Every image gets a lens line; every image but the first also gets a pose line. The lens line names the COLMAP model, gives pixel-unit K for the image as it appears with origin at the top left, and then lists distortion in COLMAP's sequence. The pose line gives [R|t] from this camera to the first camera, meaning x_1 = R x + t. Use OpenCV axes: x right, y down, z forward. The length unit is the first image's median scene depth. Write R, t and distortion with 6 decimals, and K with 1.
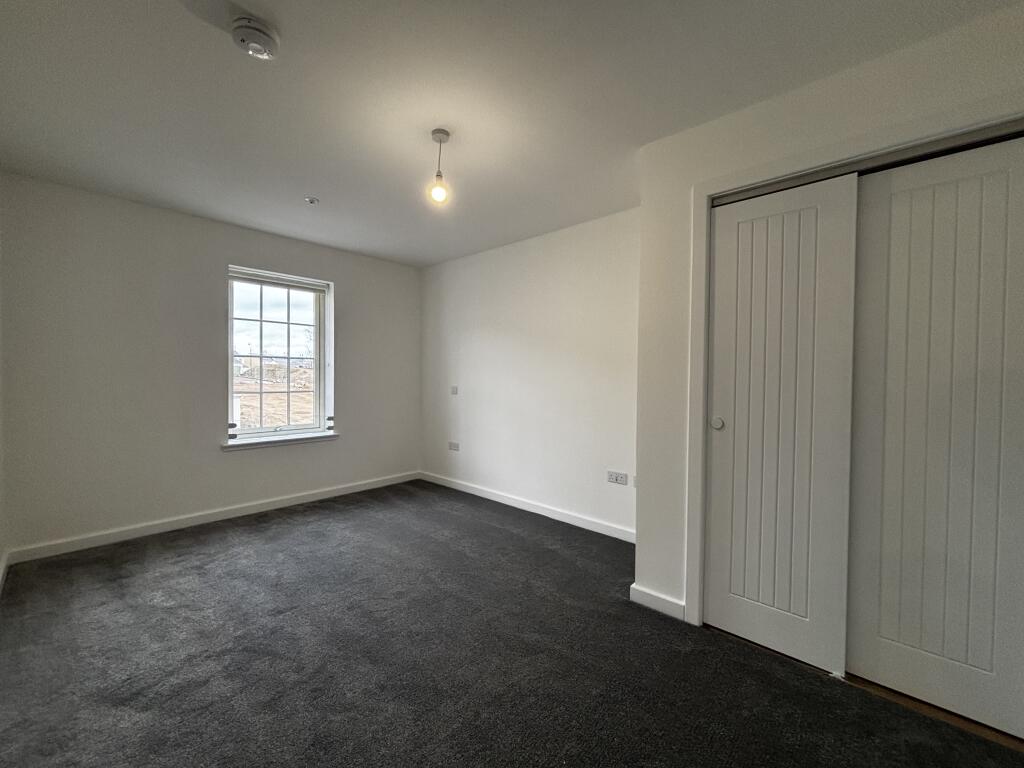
lens RADIAL K [[416.9, 0, 512.0], [0, 416.9, 384.0], [0, 0, 1]] dist [0.033590, -0.000086]
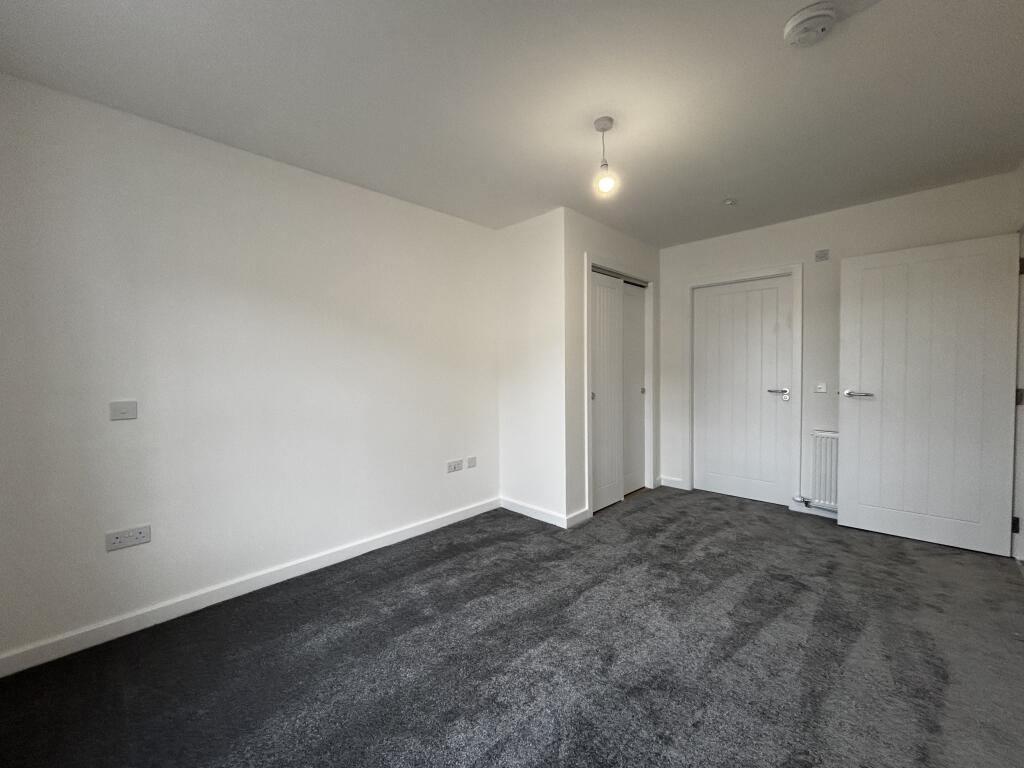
lens RADIAL K [[416.9, 0, 512.0], [0, 416.9, 384.0], [0, 0, 1]] dist [0.033590, -0.000086]
pose [[0.043519, -0.043264, 0.998115, -0.797084], [0.035162, 0.998509, 0.041748, -0.025127], [-0.998434, 0.033279, 0.044975, 0.802726]]
